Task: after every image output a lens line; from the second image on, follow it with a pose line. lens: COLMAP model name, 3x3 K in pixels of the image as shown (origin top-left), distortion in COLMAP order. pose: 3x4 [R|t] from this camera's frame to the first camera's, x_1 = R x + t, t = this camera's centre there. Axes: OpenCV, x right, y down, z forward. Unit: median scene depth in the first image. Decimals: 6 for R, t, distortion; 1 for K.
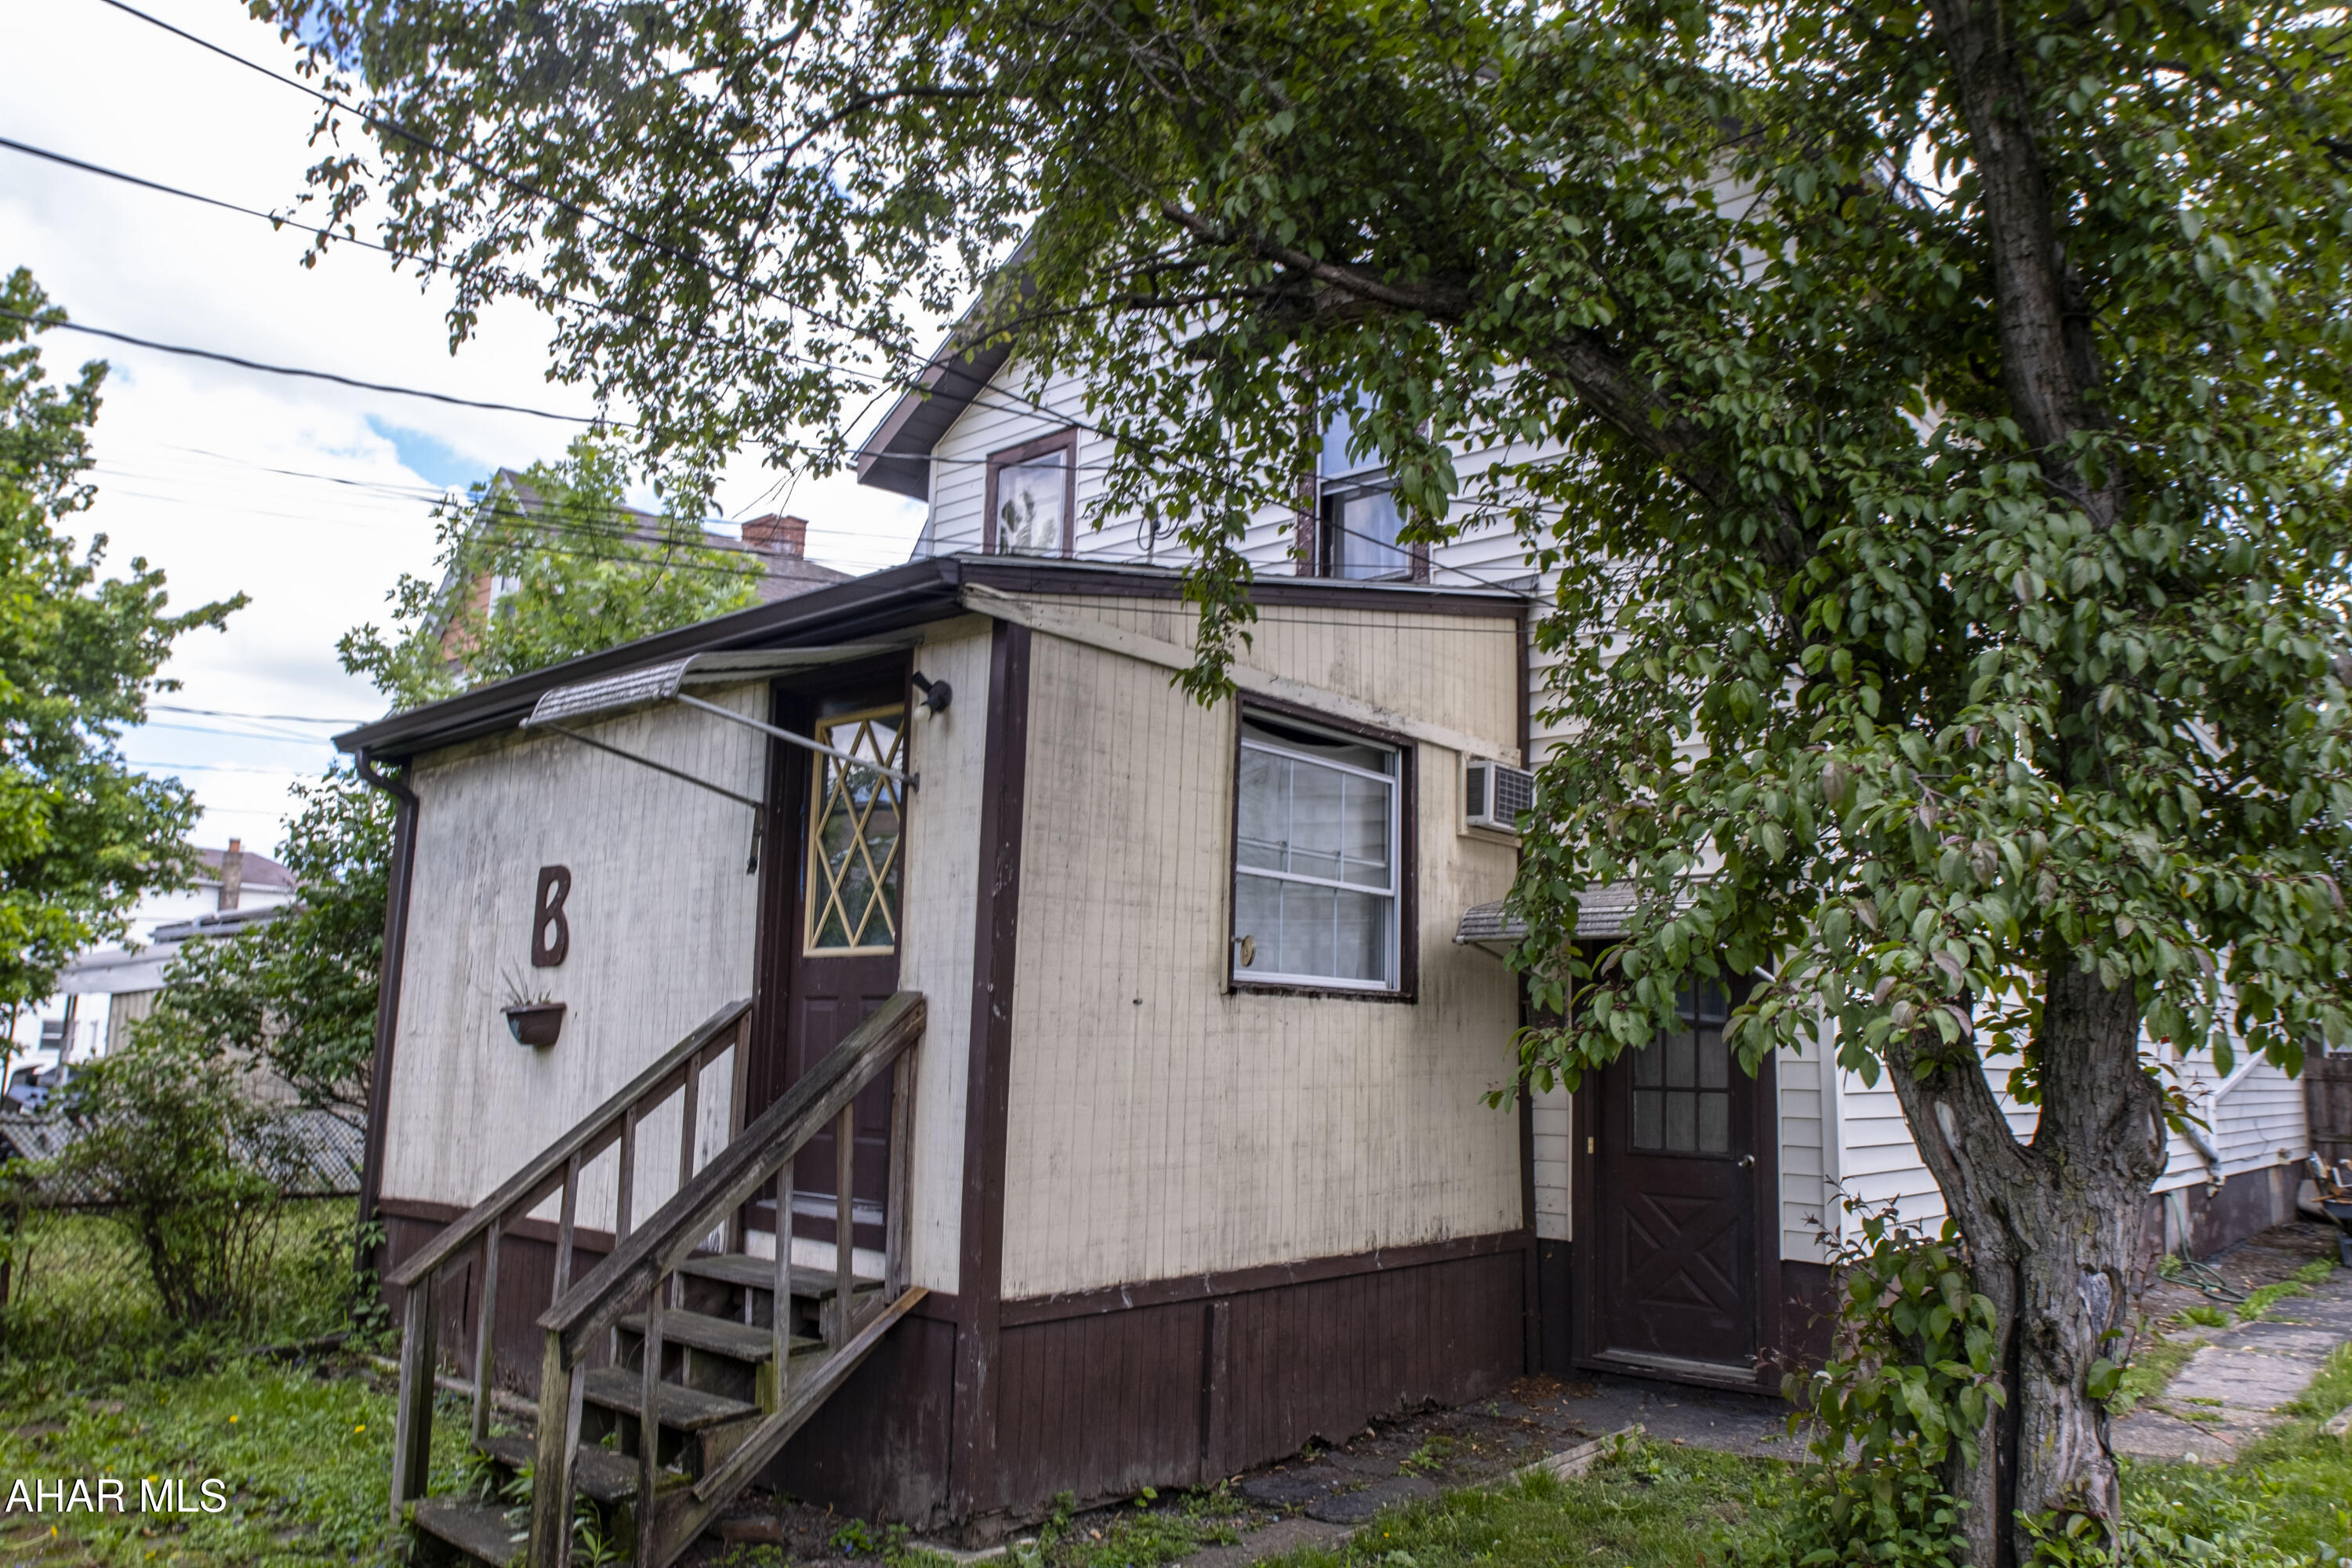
lens RADIAL K [[1689.6, 0, 1179.6], [0, 1689.6, 787.6], [0, 0, 1]] dist [-0.057263, 0.026476]
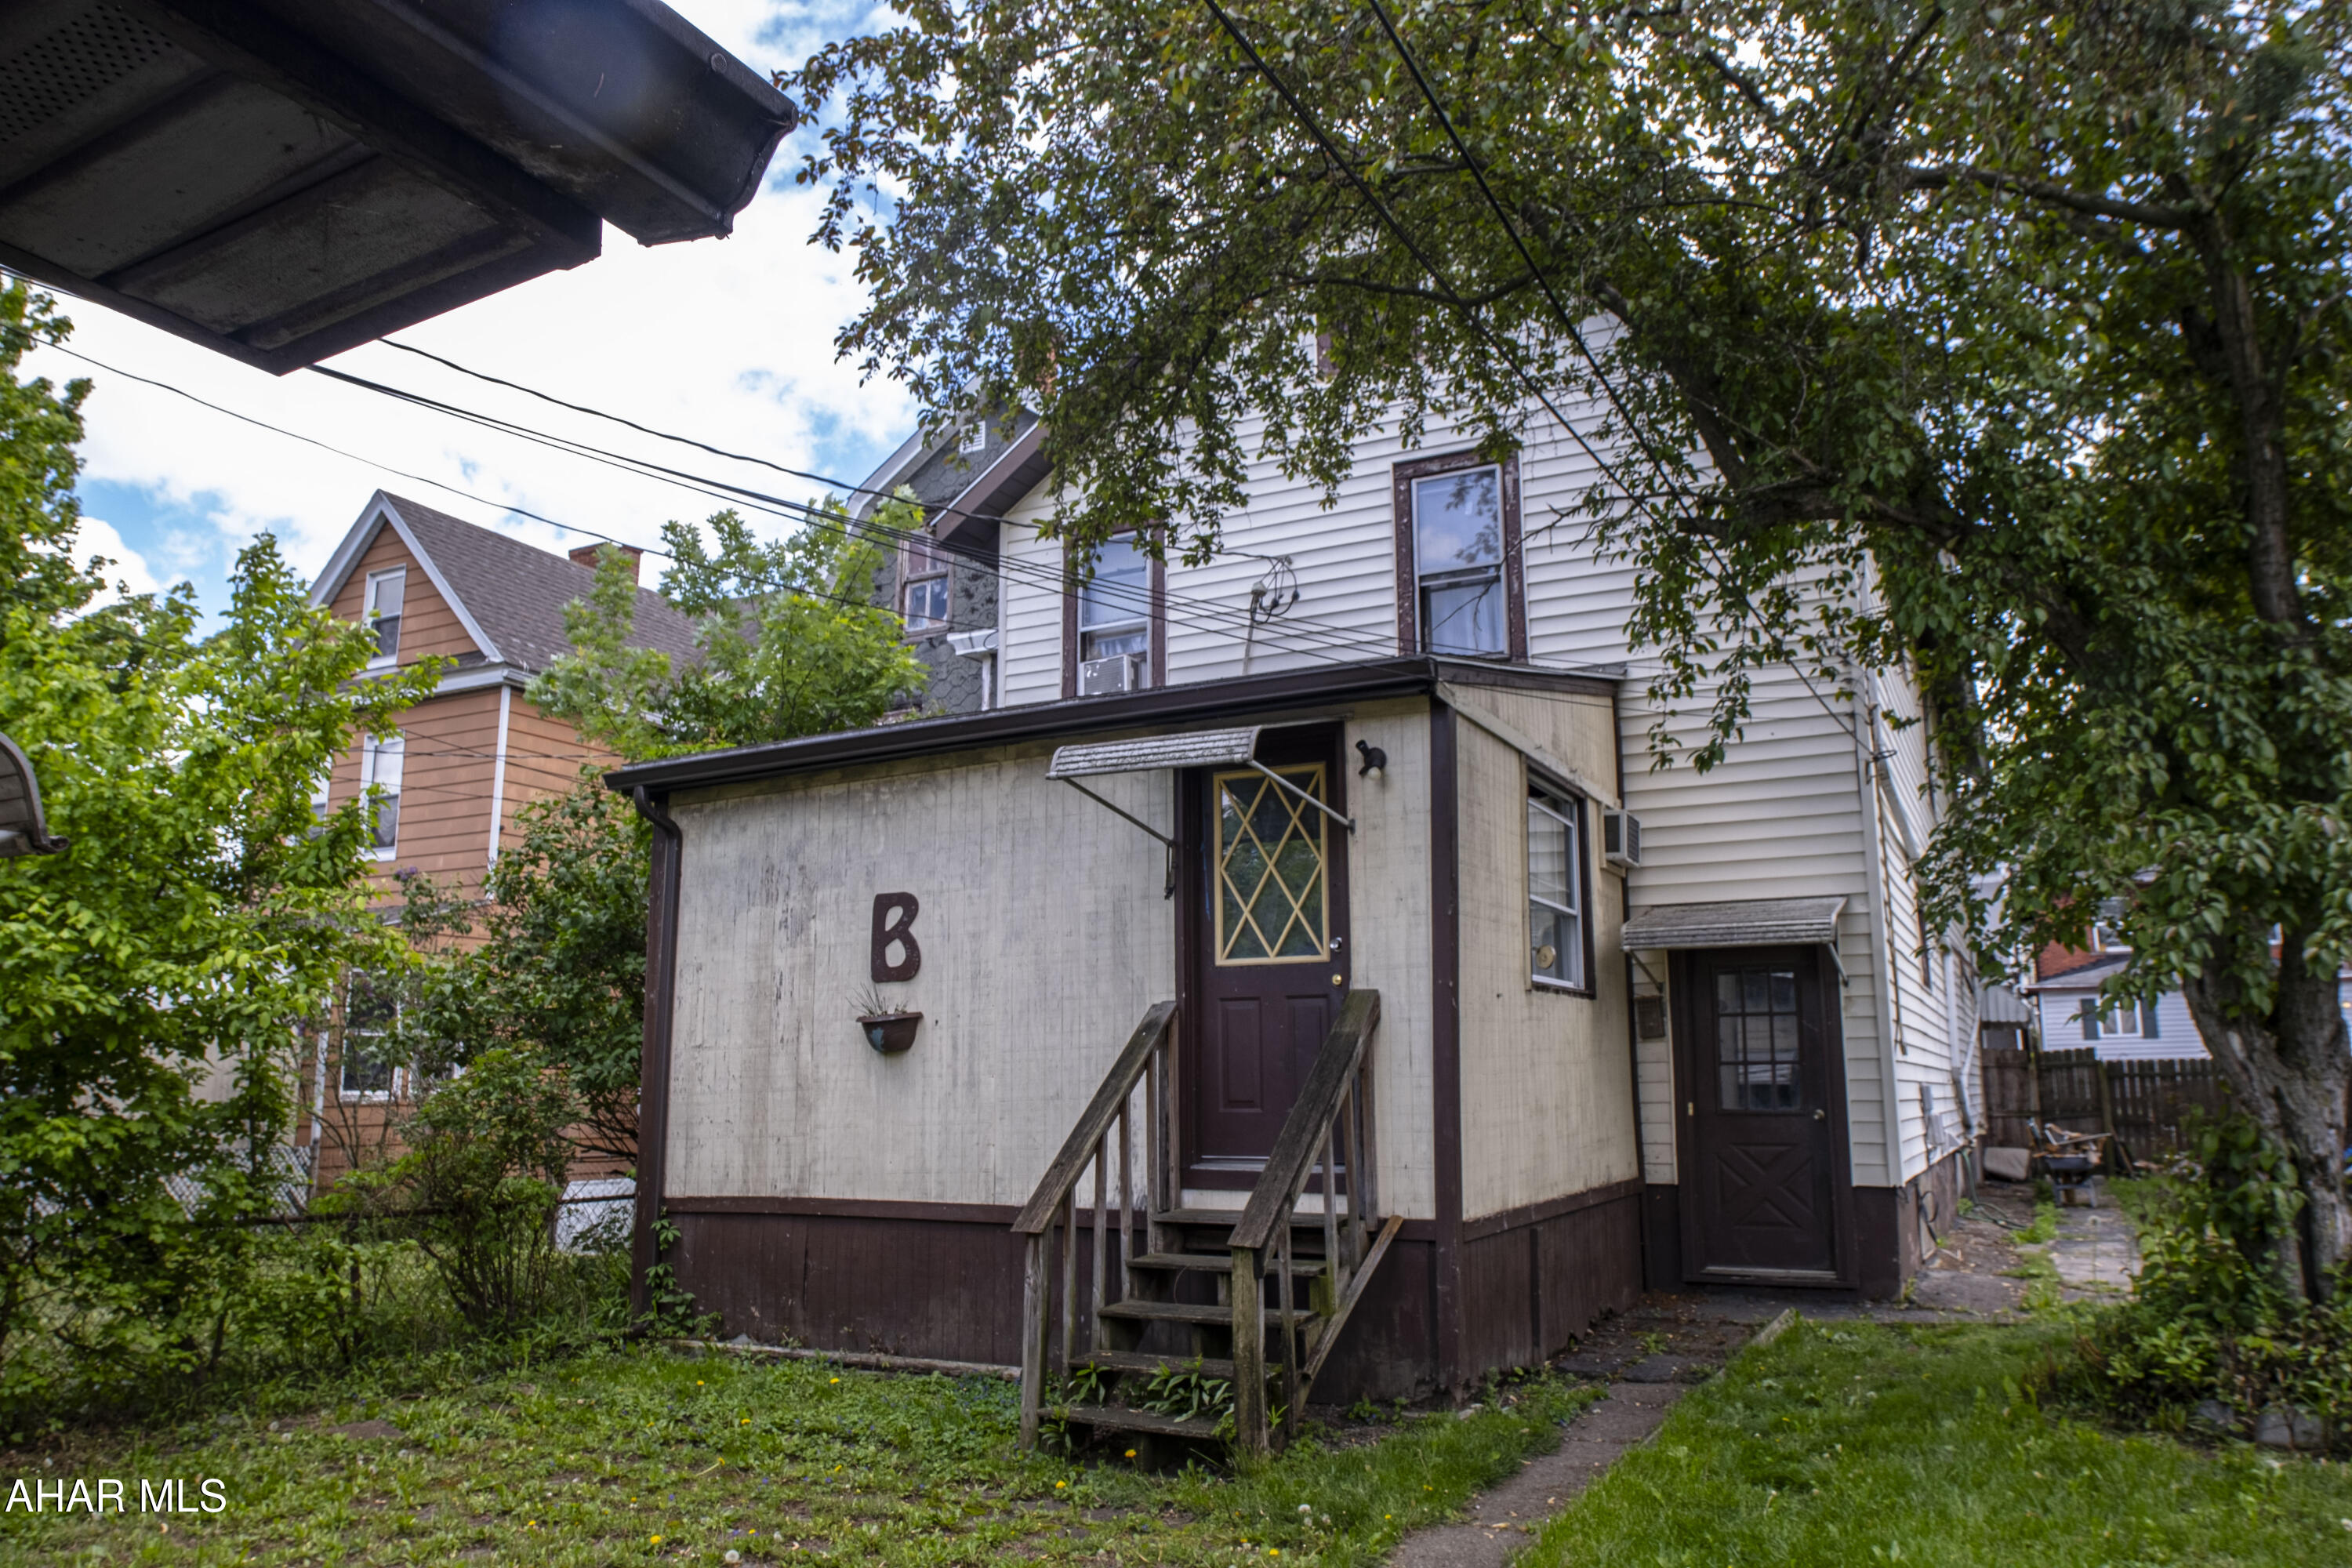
lens RADIAL K [[1689.6, 0, 1170.7], [0, 1689.6, 780.9], [0, 0, 1]] dist [-0.057263, 0.026476]
pose [[0.973155, 0.013266, 0.229766, -0.516178], [-0.008098, 0.999693, -0.023420, -0.005582], [-0.230006, 0.020931, 0.972964, -0.191487]]
